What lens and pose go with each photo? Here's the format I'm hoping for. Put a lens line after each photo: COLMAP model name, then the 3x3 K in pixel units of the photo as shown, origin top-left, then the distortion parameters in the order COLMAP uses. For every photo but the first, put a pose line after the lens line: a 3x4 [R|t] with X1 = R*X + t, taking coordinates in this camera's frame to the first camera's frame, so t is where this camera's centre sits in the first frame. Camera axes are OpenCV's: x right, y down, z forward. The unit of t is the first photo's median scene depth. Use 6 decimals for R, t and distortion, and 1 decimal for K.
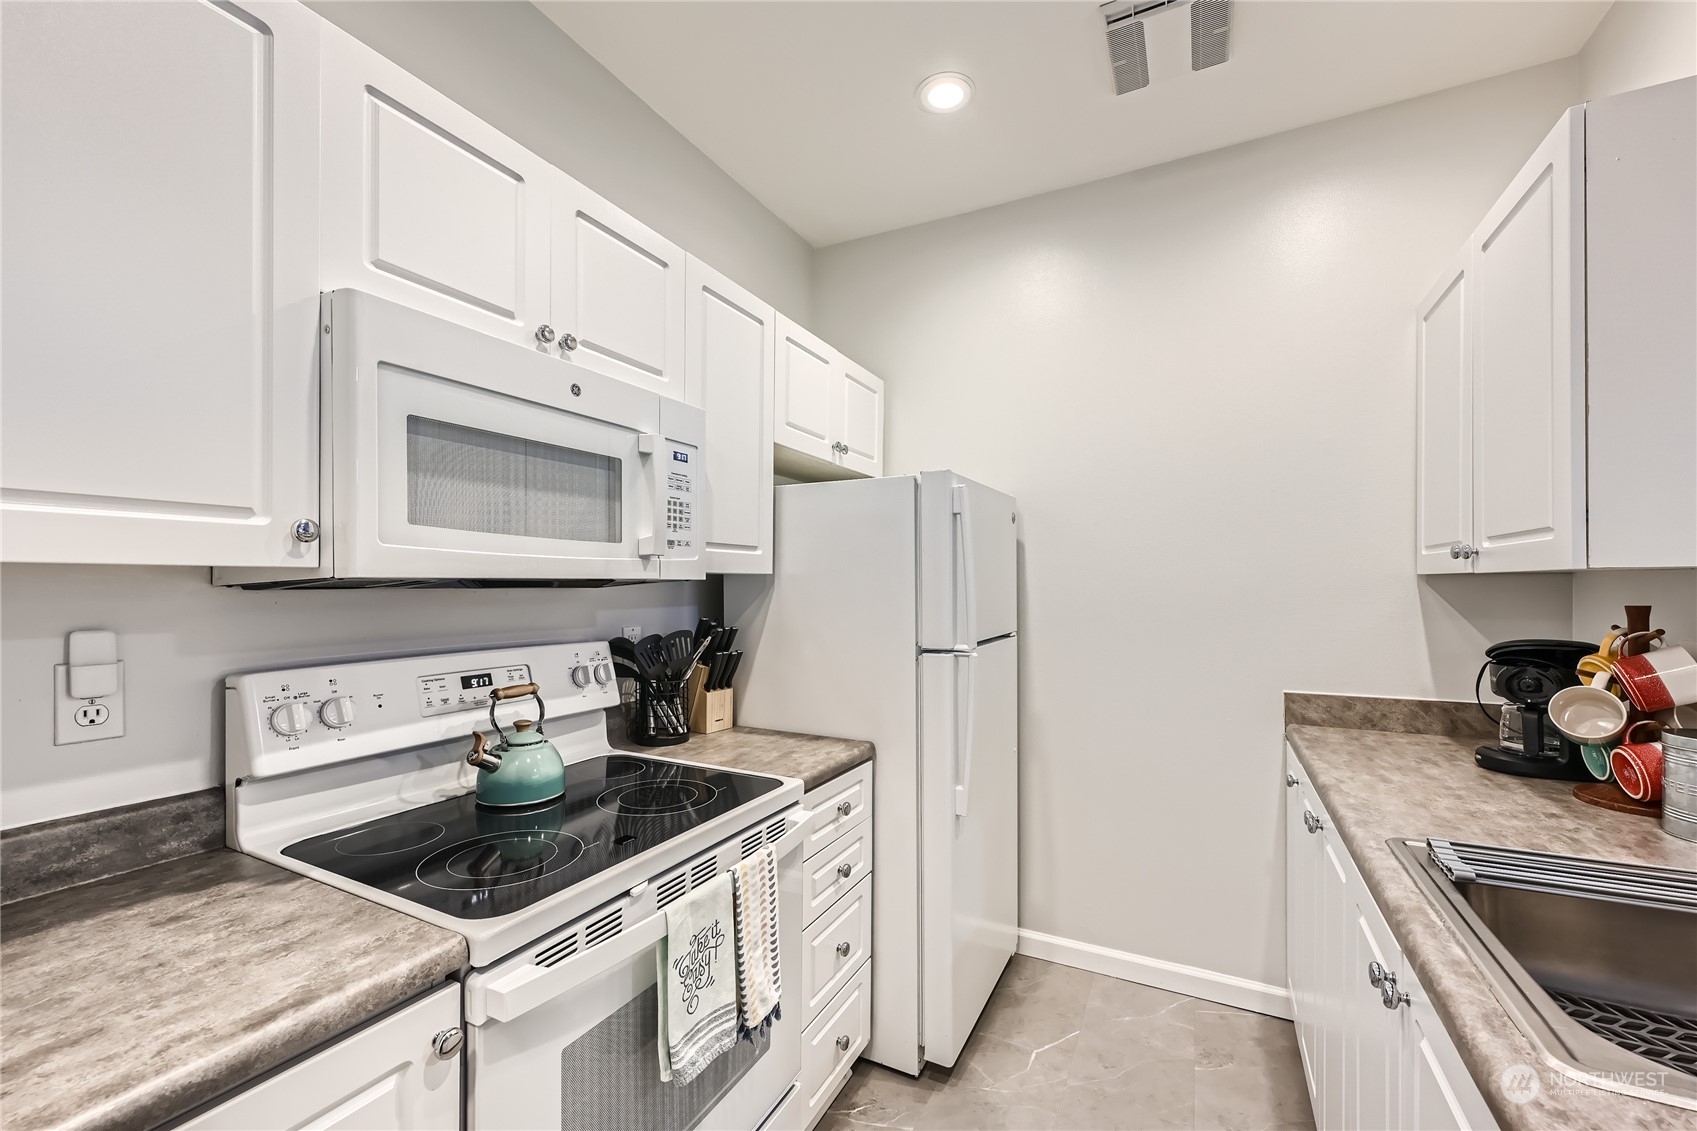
lens RADIAL K [[679.2, 0, 842.5], [0, 679.2, 574.7], [0, 0, 1]] dist [0.000451, 0.000064]
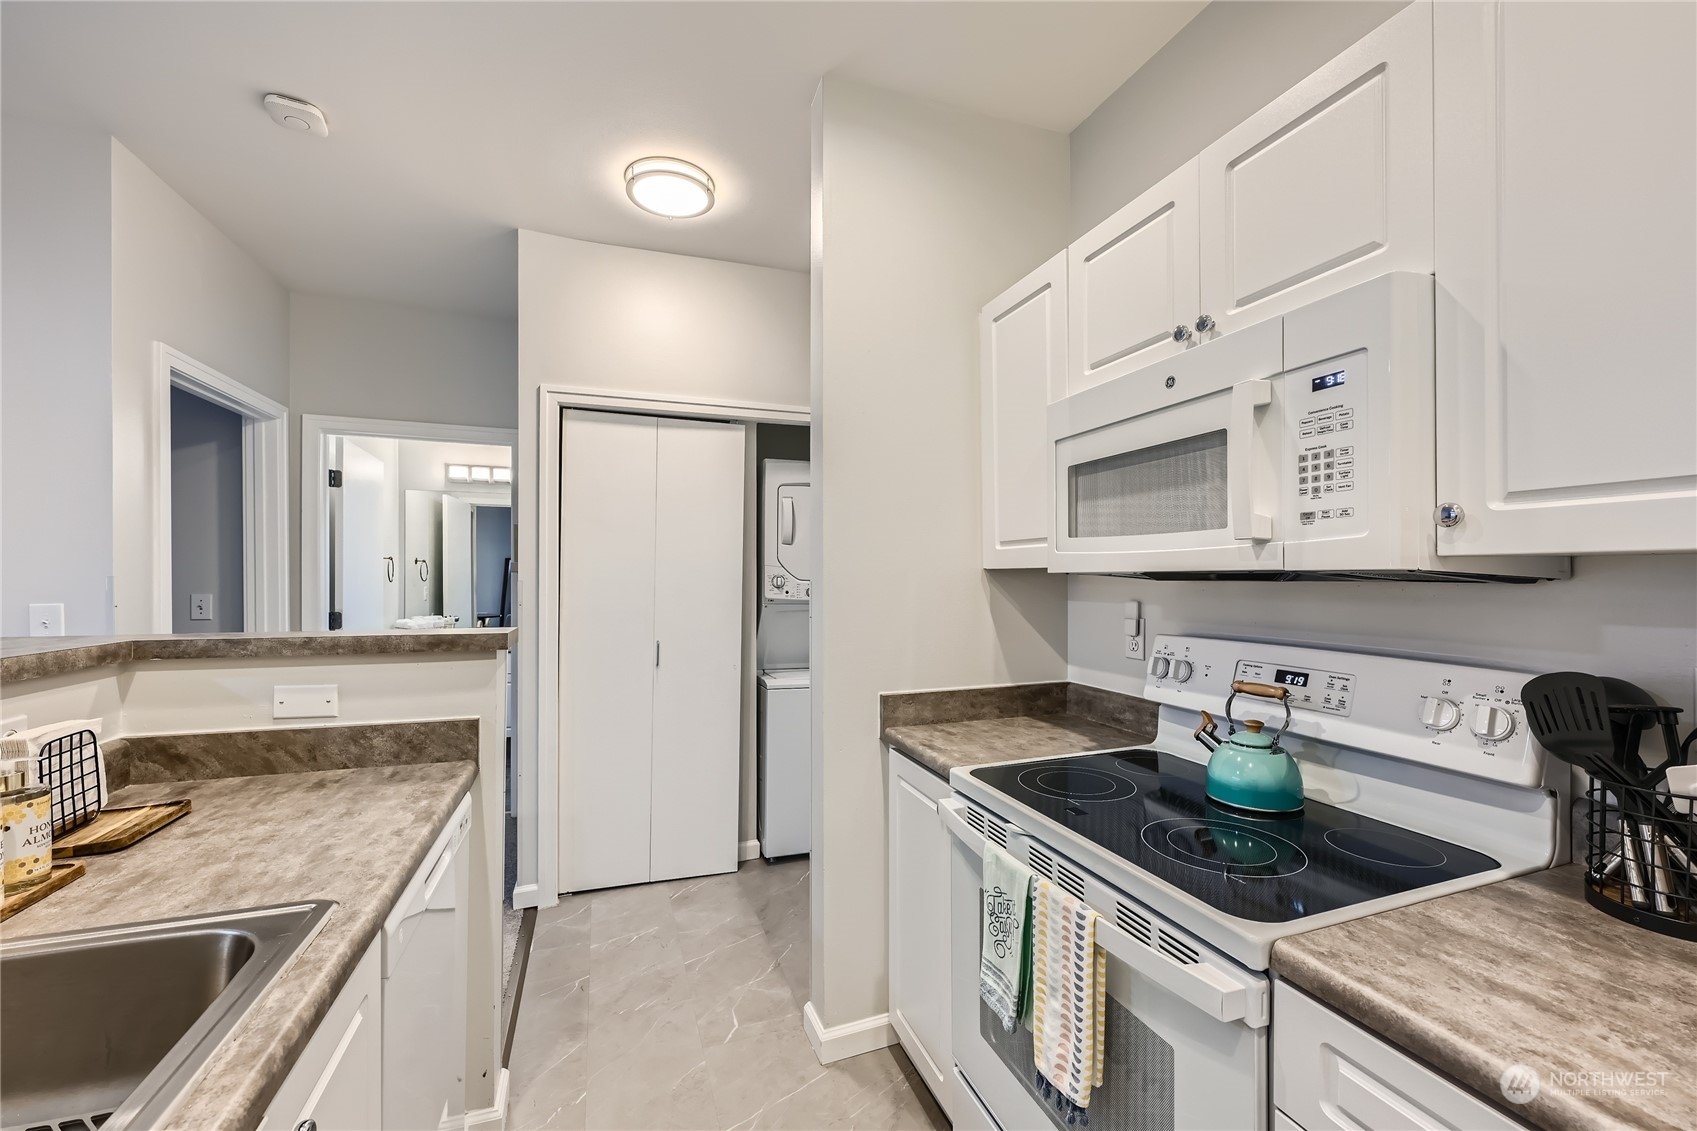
lens RADIAL K [[687.3, 0, 843.4], [0, 687.3, 548.5], [0, 0, 1]] dist [-0.000082, -0.000088]
pose [[-0.679063, -0.028443, -0.733528, 0.570300], [0.010997, 0.998743, -0.048907, 0.014075], [0.733997, -0.041278, -0.677897, 1.129355]]
